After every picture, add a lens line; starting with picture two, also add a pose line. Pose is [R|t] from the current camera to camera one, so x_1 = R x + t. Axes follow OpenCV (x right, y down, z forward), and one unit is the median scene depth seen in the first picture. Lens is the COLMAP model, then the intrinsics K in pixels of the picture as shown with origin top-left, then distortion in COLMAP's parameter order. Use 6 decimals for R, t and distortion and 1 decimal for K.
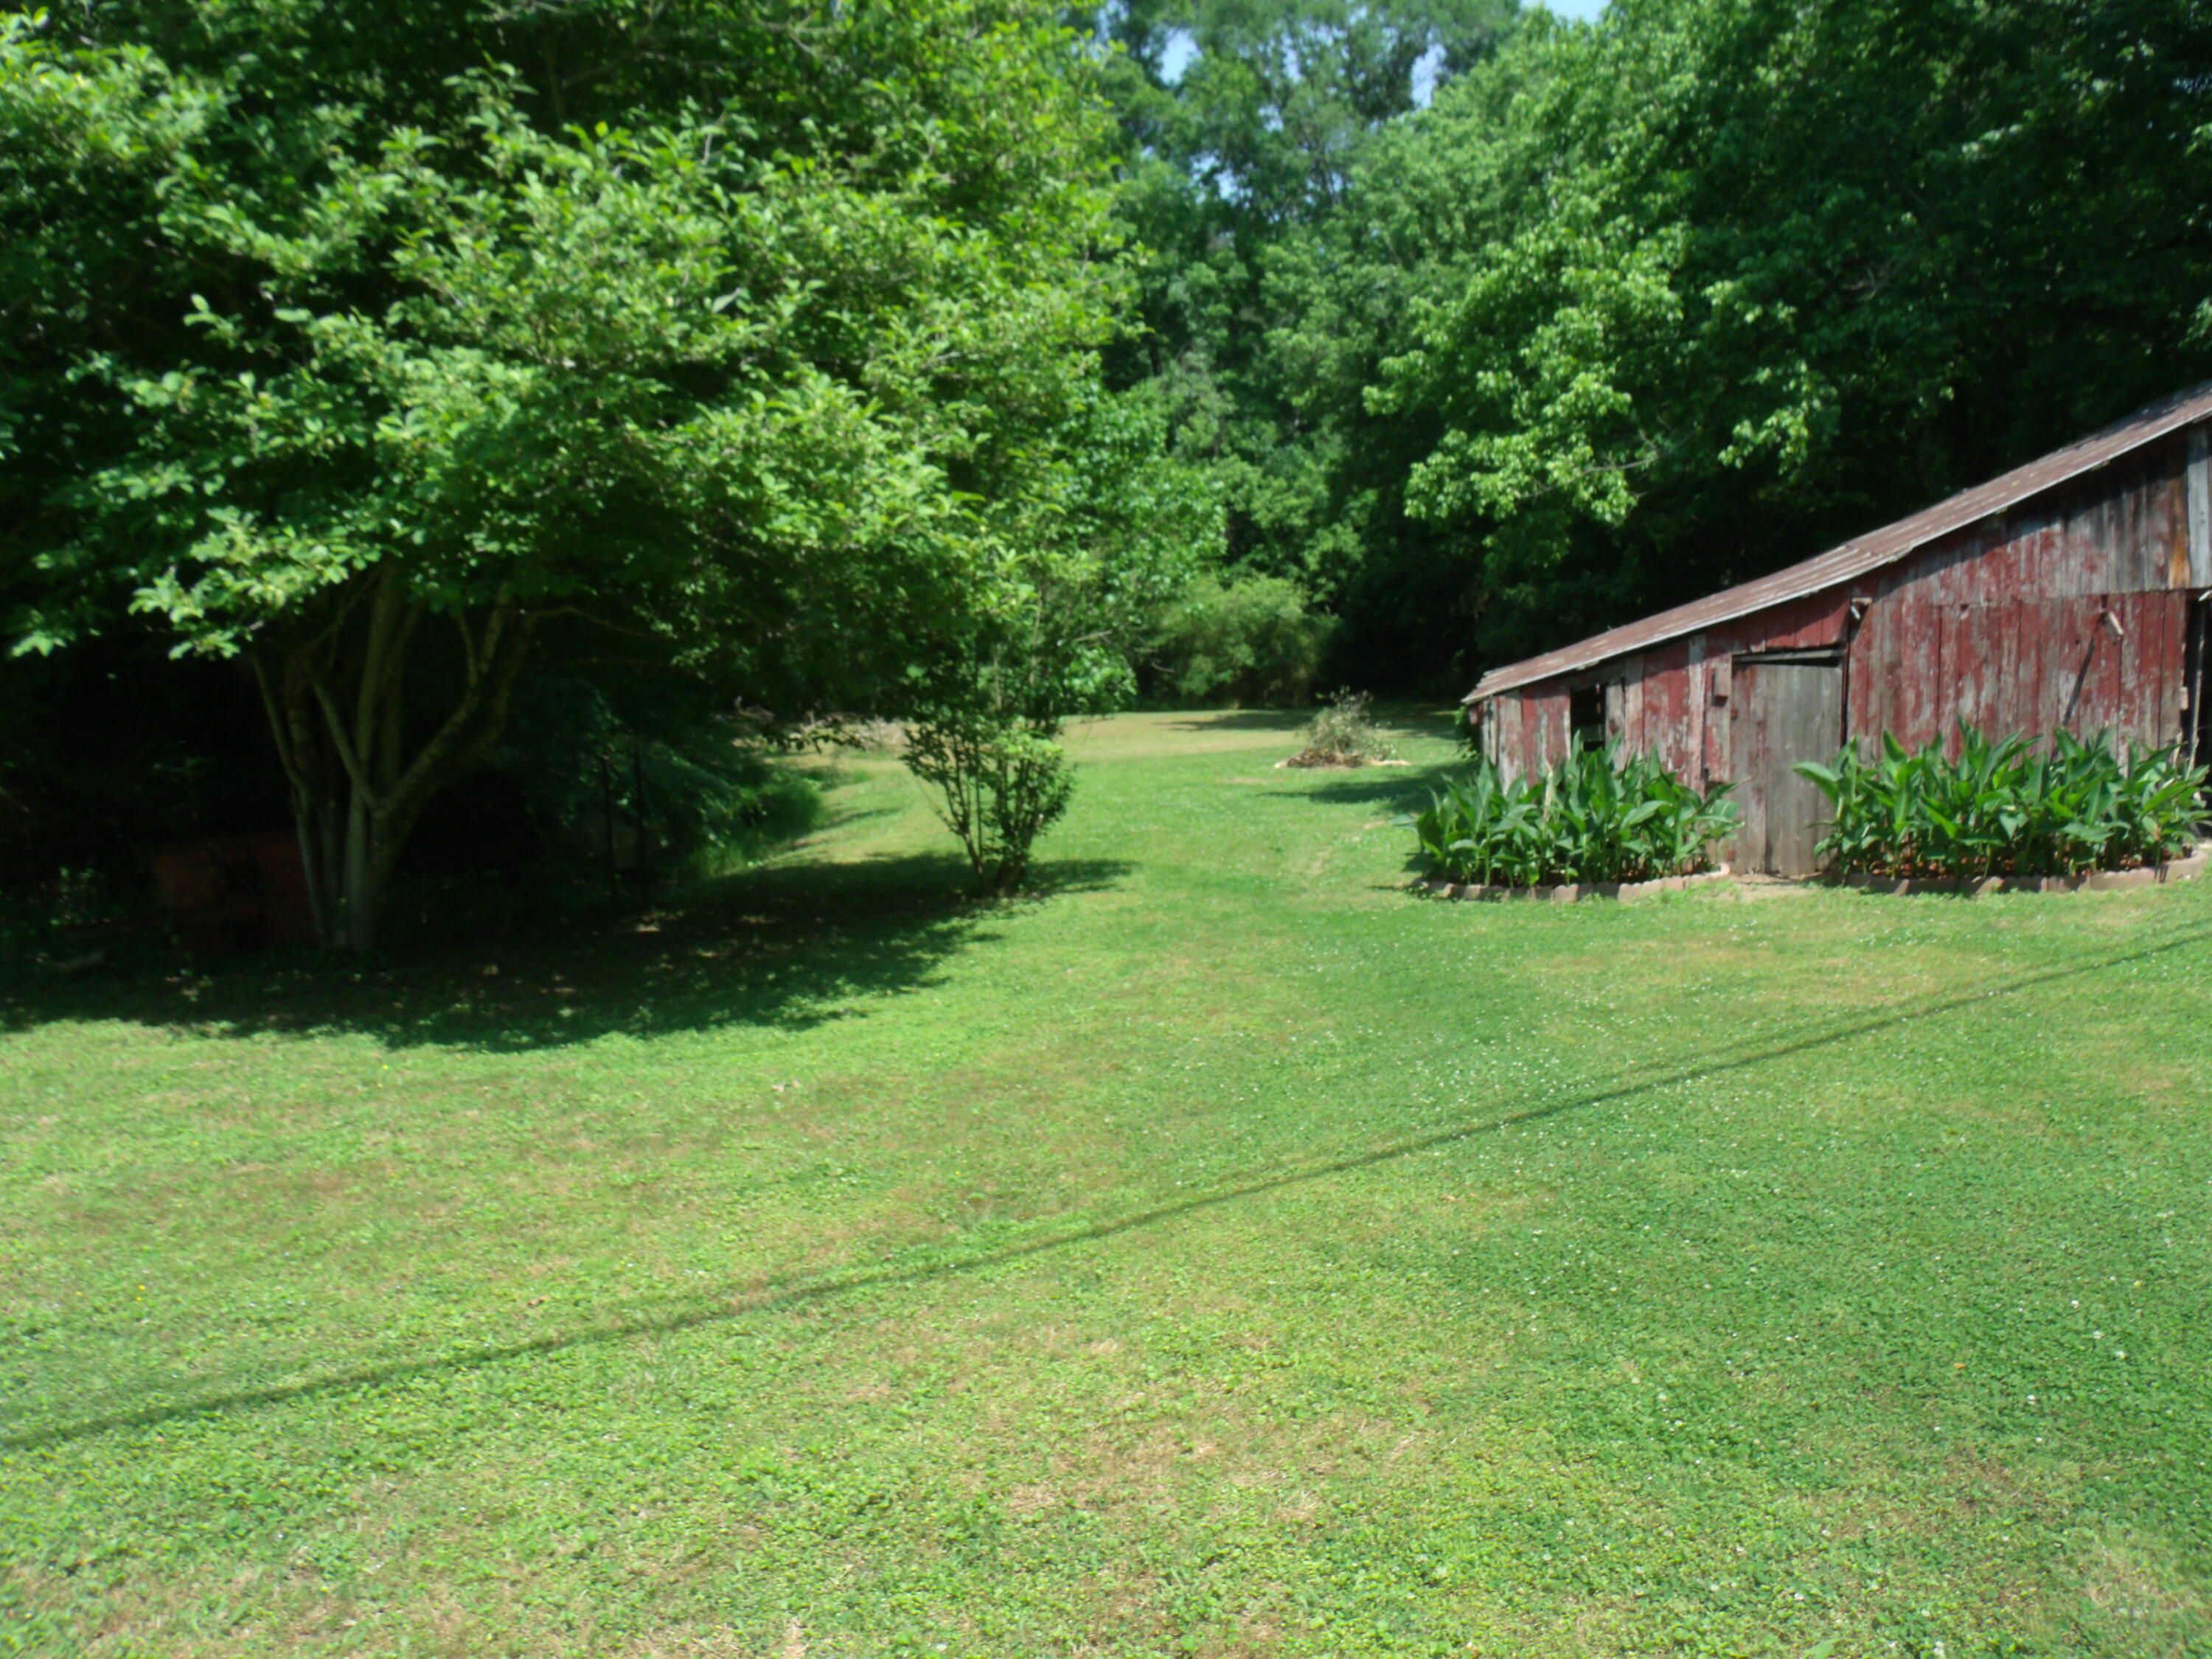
lens RADIAL K [[1815.5, 0, 1105.7], [0, 1815.5, 826.0], [0, 0, 1]] dist [0.005657, 0.000098]
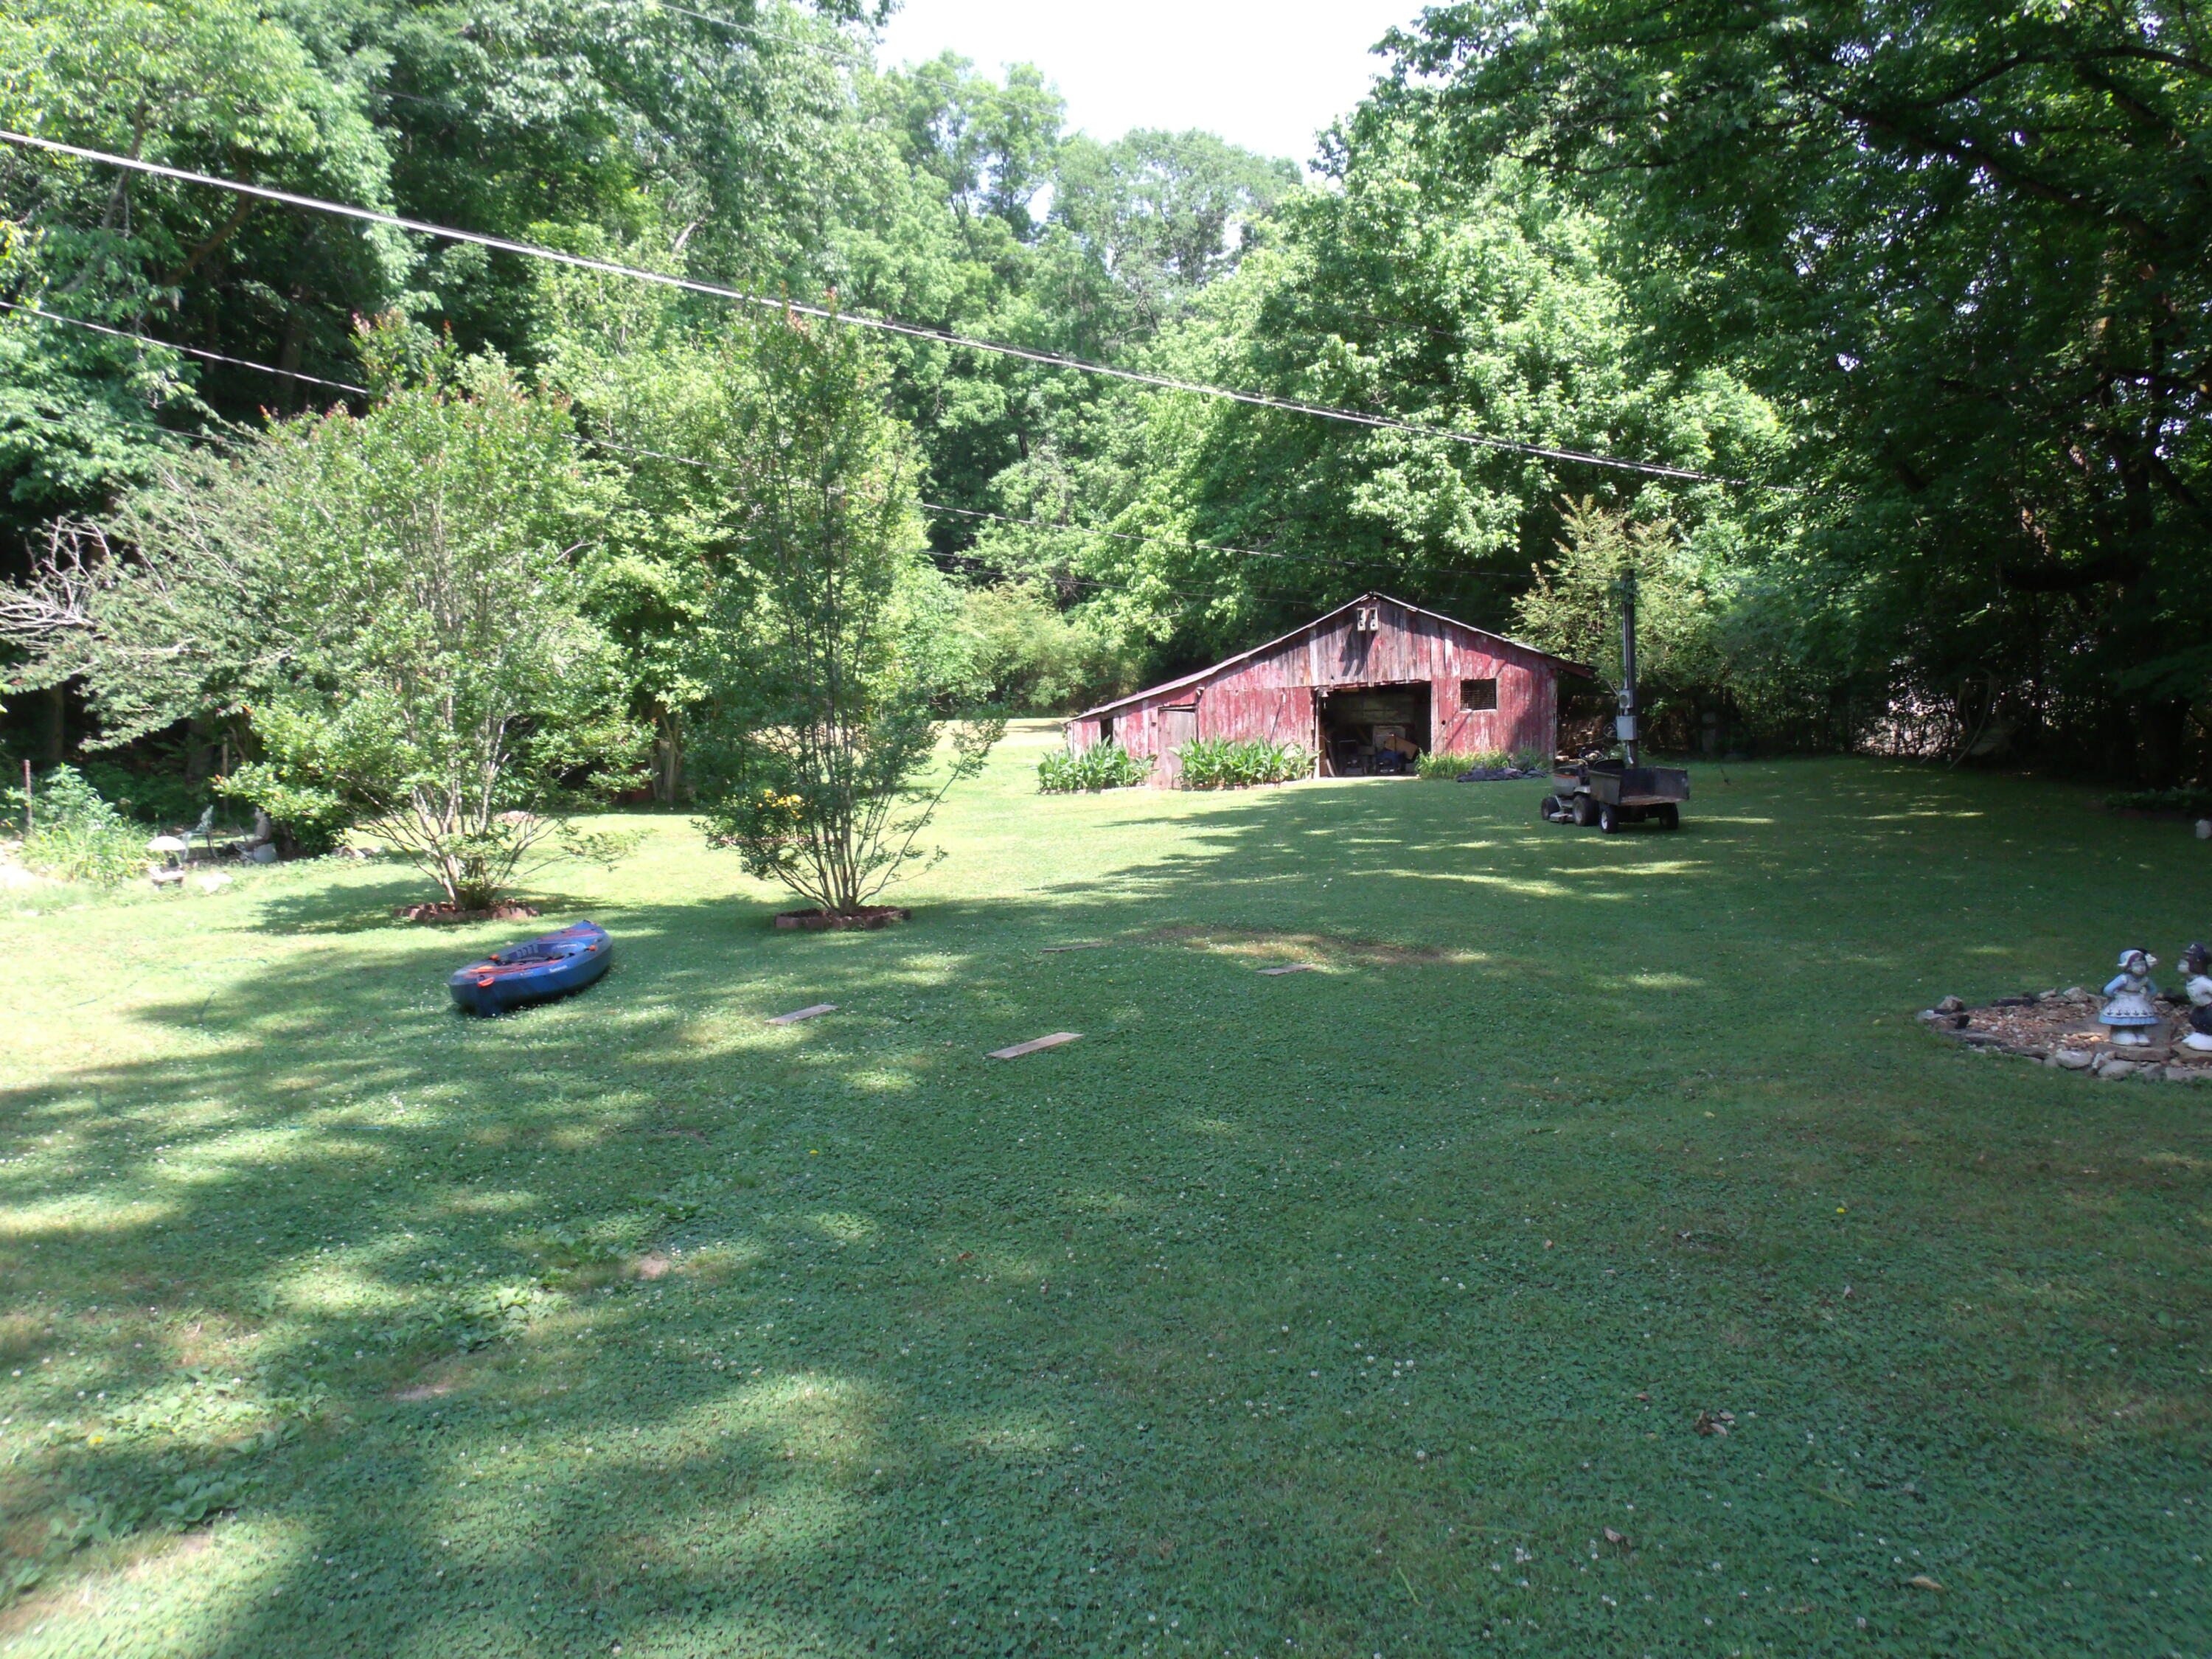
lens RADIAL K [[1815.5, 0, 1105.4], [0, 1815.5, 831.8], [0, 0, 1]] dist [0.005657, 0.000098]
pose [[0.998670, 0.006920, 0.051090, 0.096201], [-0.007067, 0.999971, 0.002695, 0.060367], [-0.051070, -0.003052, 0.998690, -1.212060]]
